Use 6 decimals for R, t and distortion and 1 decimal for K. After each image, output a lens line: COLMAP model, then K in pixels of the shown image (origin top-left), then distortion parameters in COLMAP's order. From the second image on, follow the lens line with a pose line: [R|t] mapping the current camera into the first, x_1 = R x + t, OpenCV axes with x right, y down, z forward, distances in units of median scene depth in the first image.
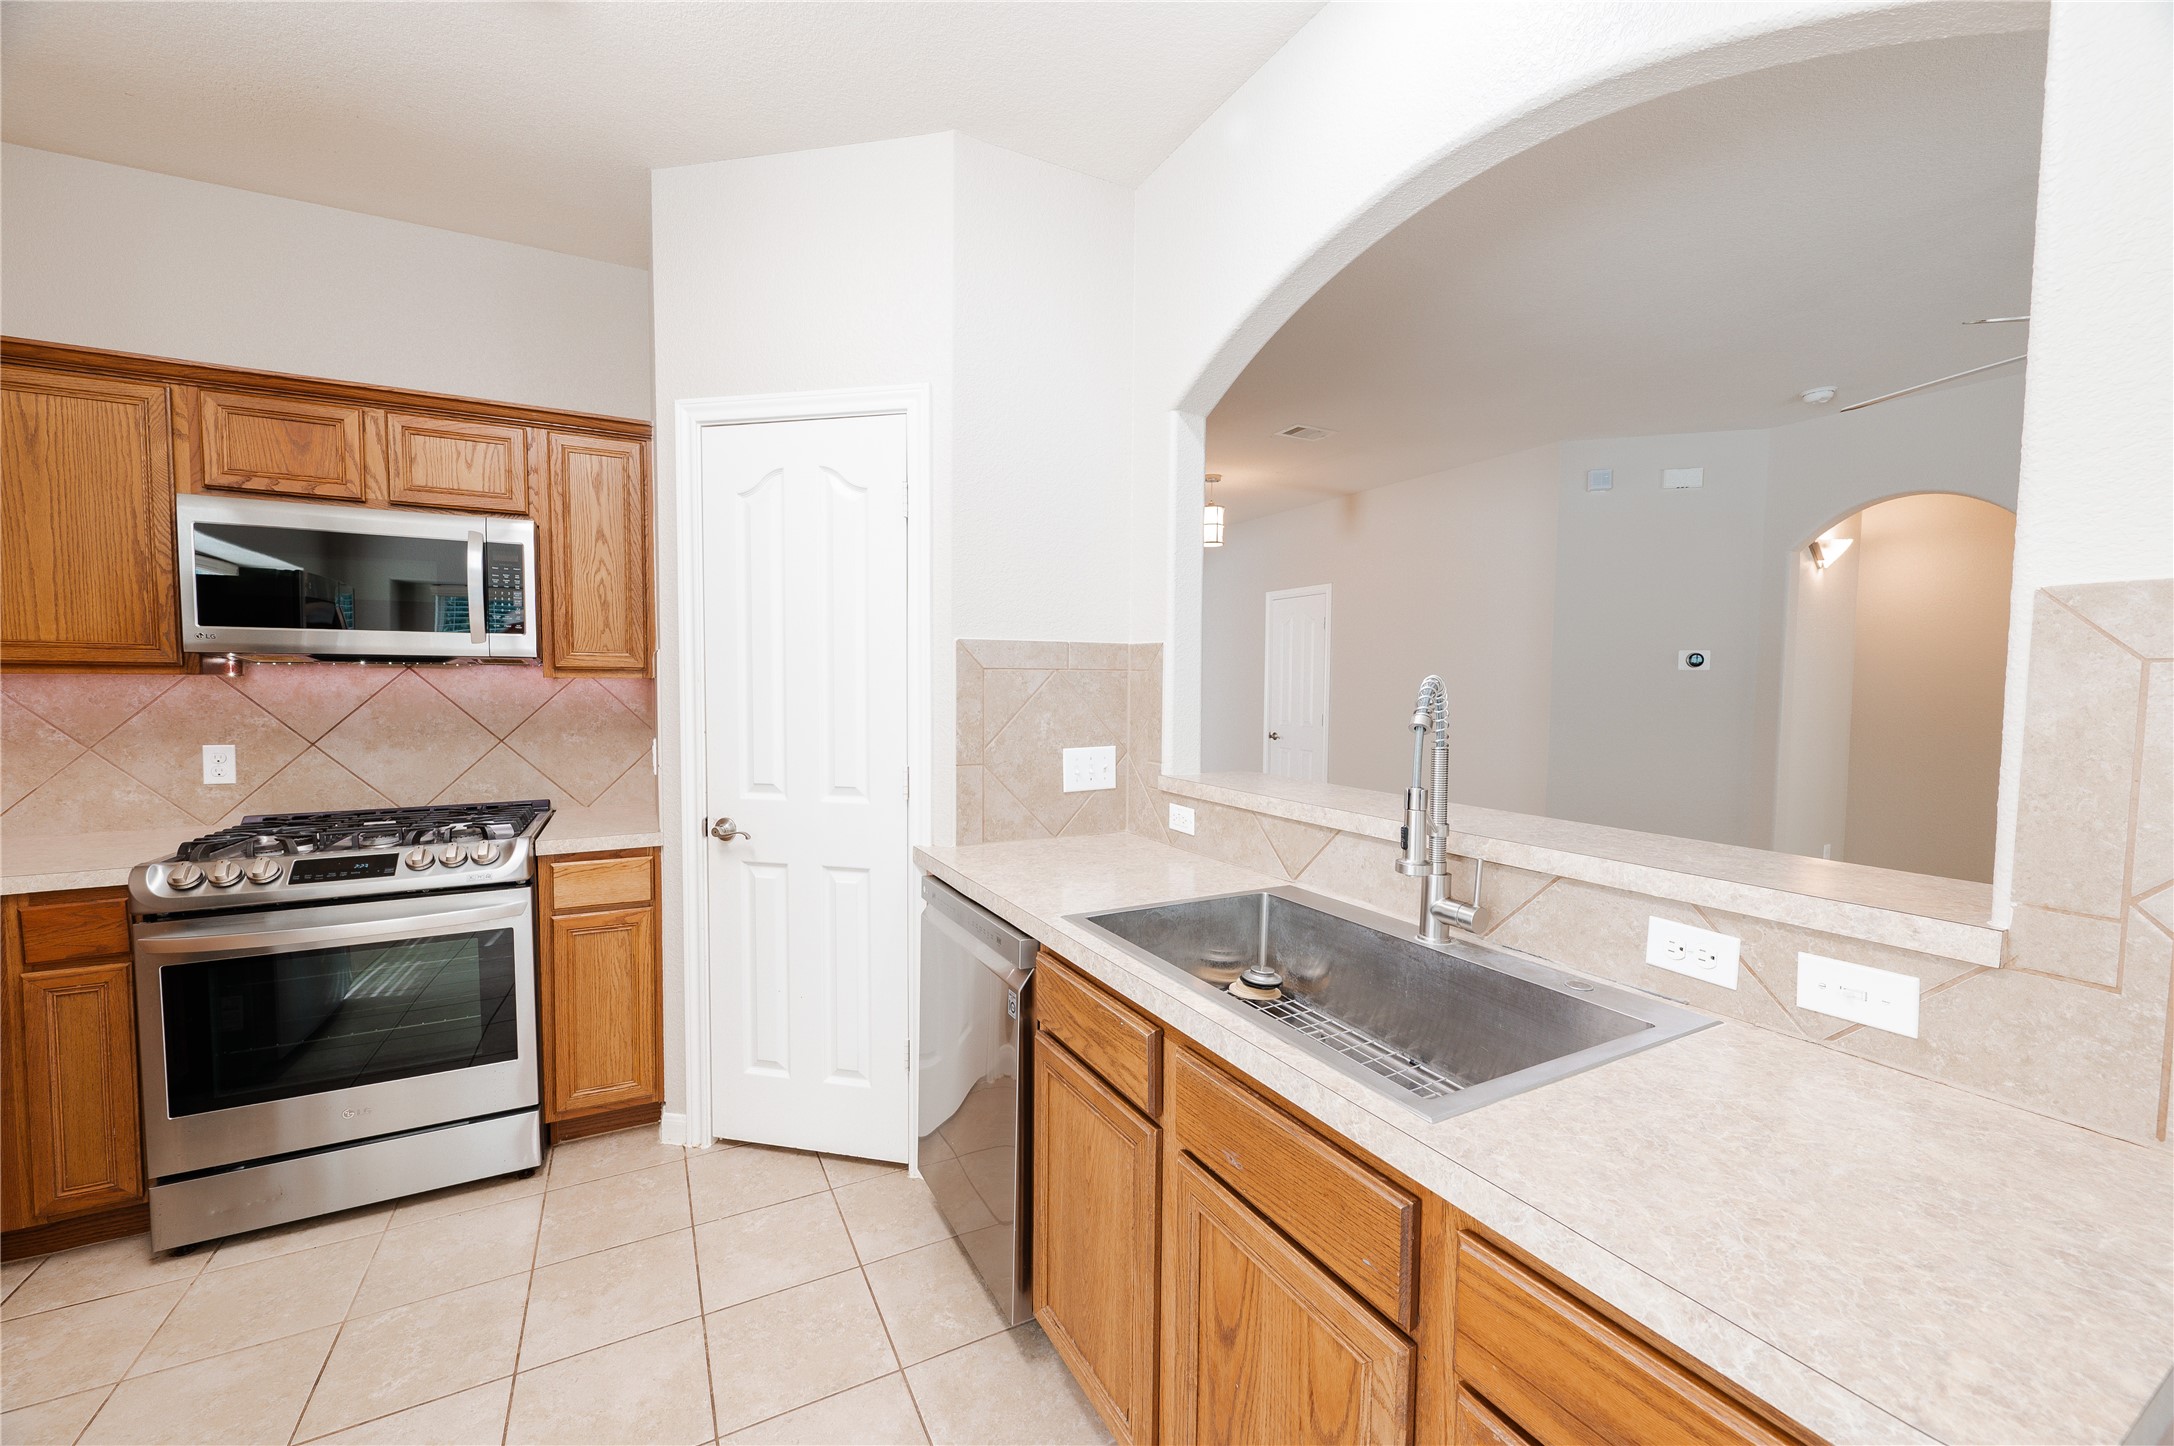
lens RADIAL K [[858.5, 0, 1092.3], [0, 858.5, 722.7], [0, 0, 1]] dist [-0.002002, 0.000137]
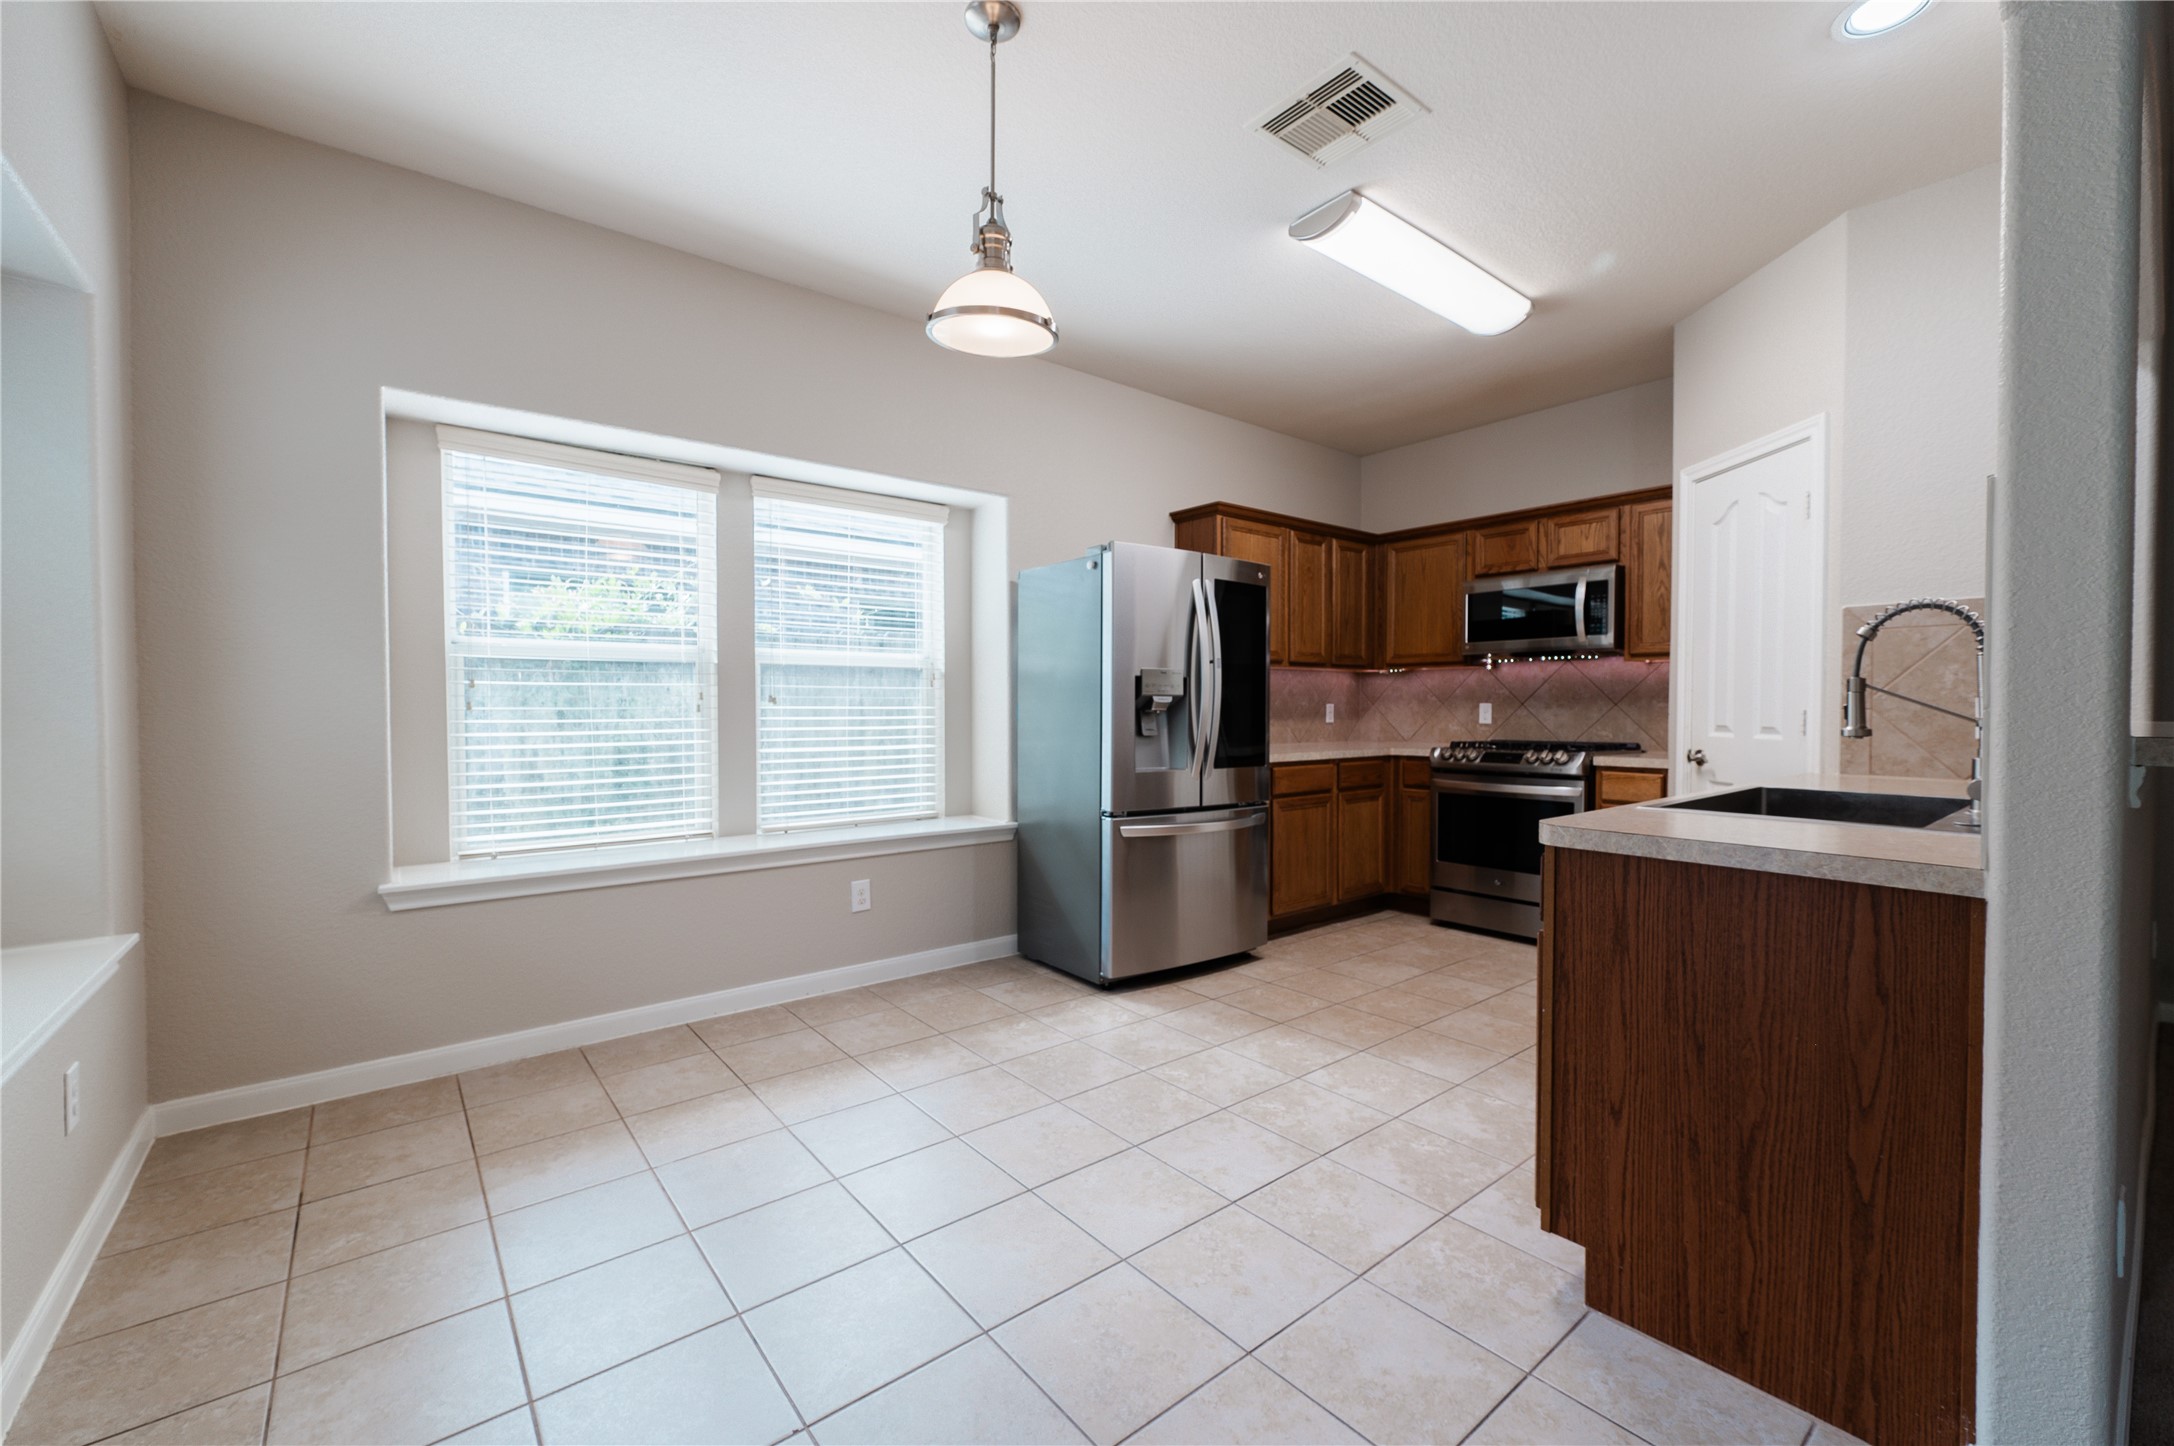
lens RADIAL K [[893.5, 0, 1088.9], [0, 893.5, 728.6], [0, 0, 1]] dist [0.003750, -0.000167]
pose [[0.189935, 0.017102, -0.981648, 0.850202], [-0.045380, 0.998933, 0.008623, 0.108829], [0.980747, 0.042910, 0.190509, -0.293793]]
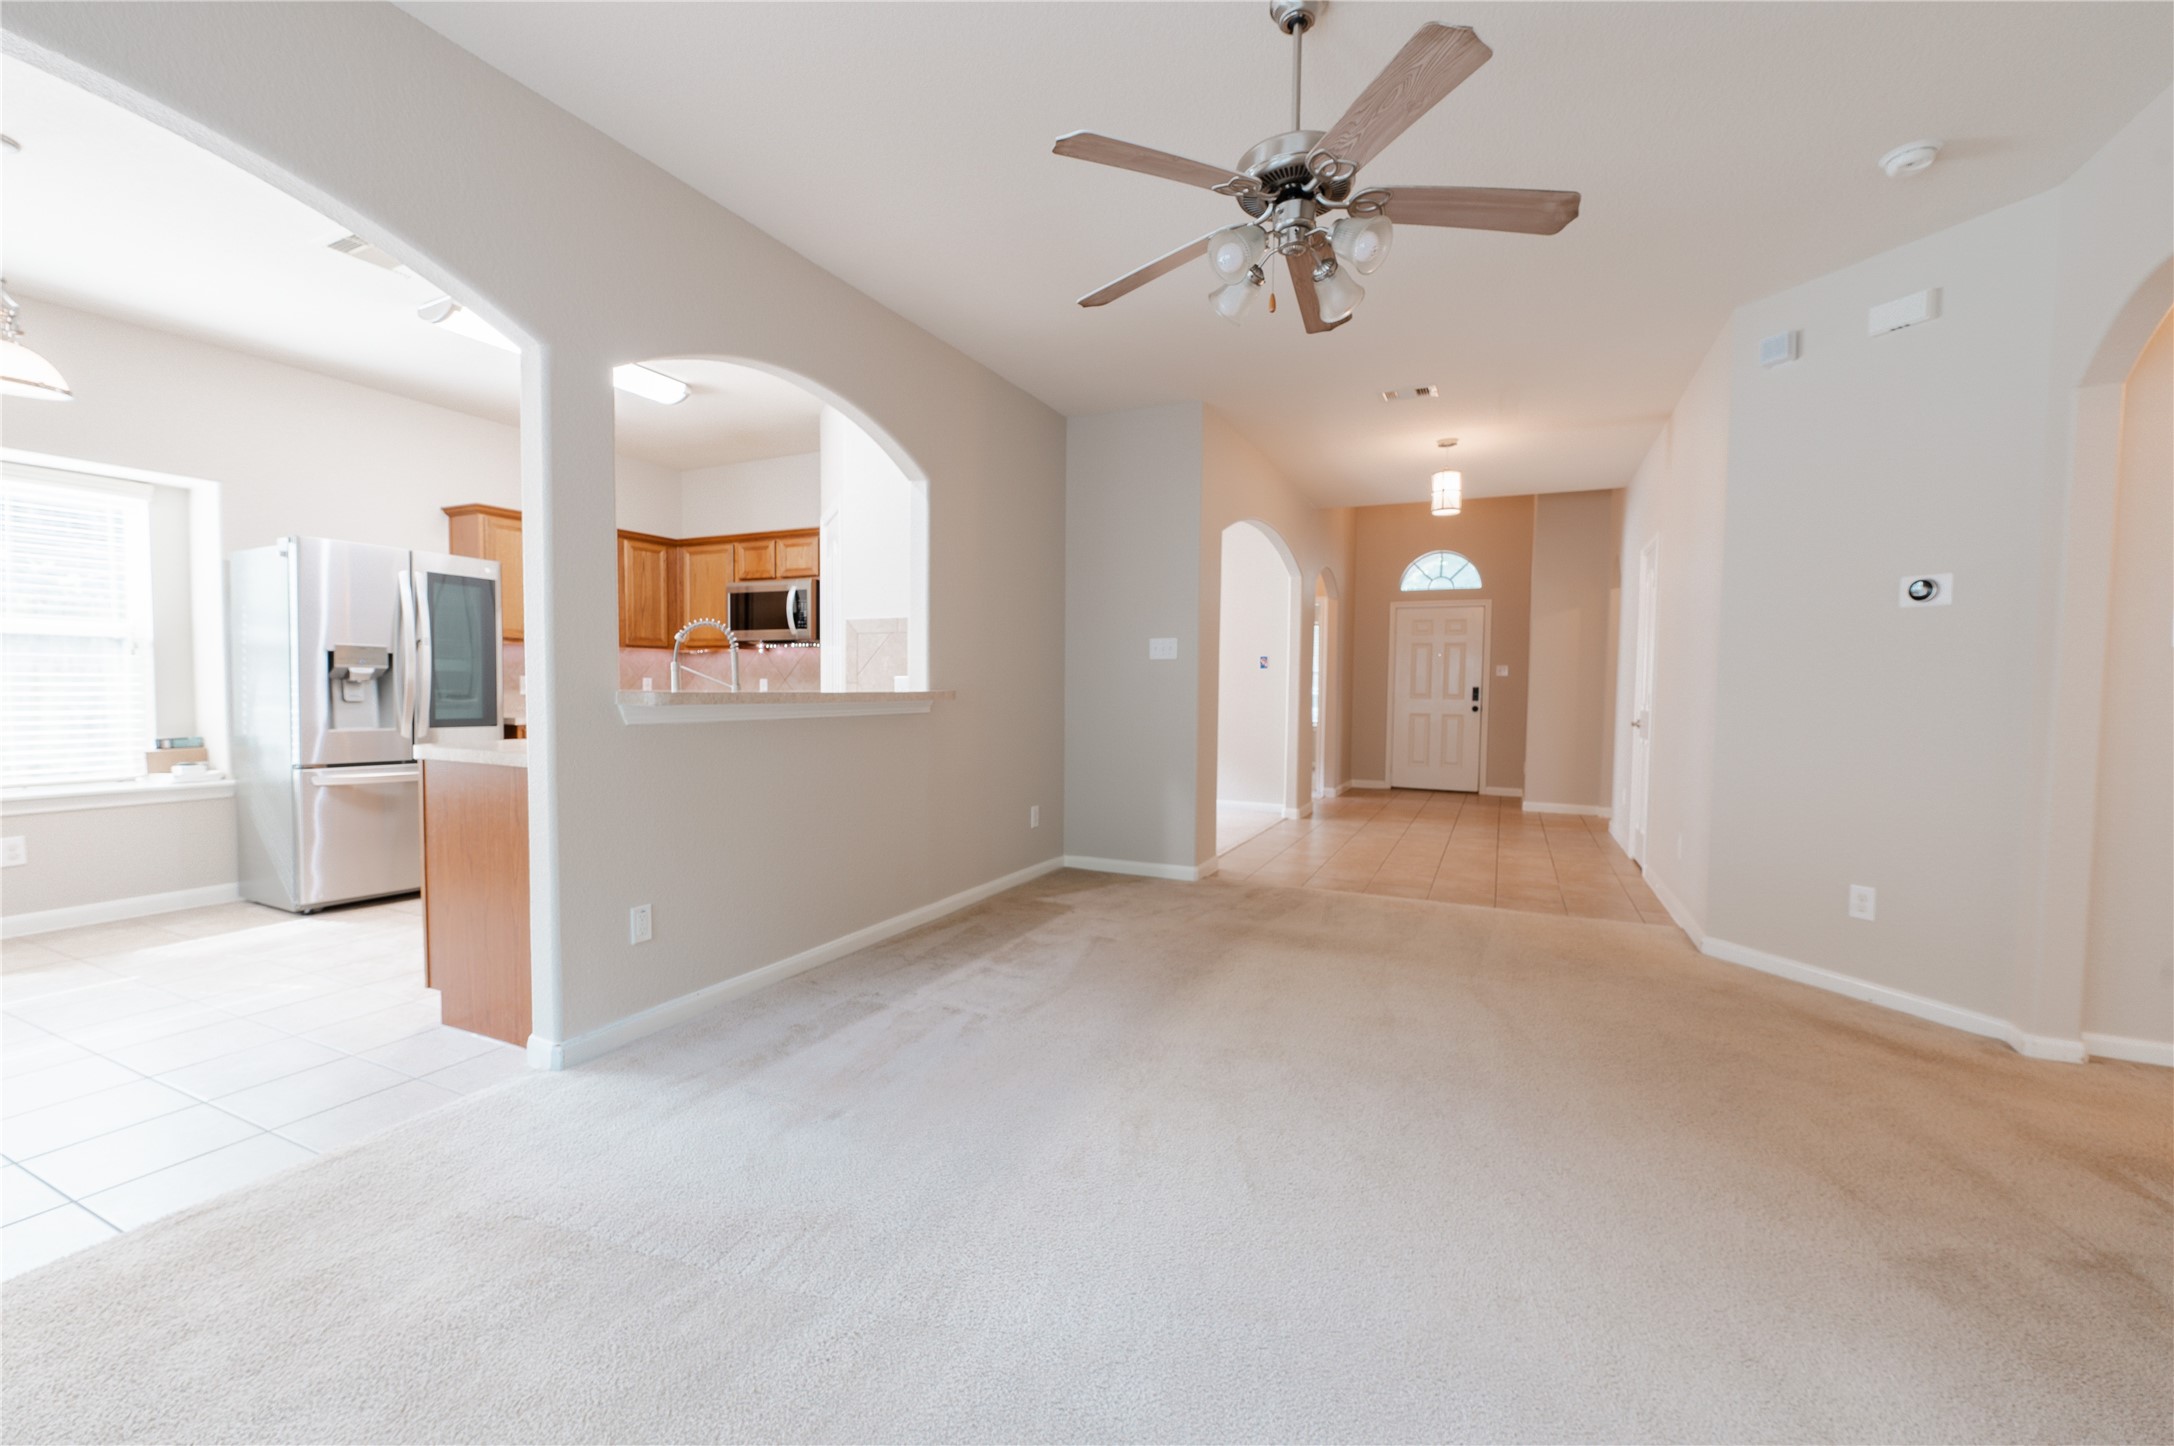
lens RADIAL K [[893.5, 0, 1087.5], [0, 893.5, 731.3], [0, 0, 1]] dist [0.003750, -0.000167]
pose [[0.592777, 0.039928, -0.804377, 1.714746], [-0.044834, 0.998857, 0.016542, 0.094770], [0.804118, 0.026257, 0.593890, 0.212459]]
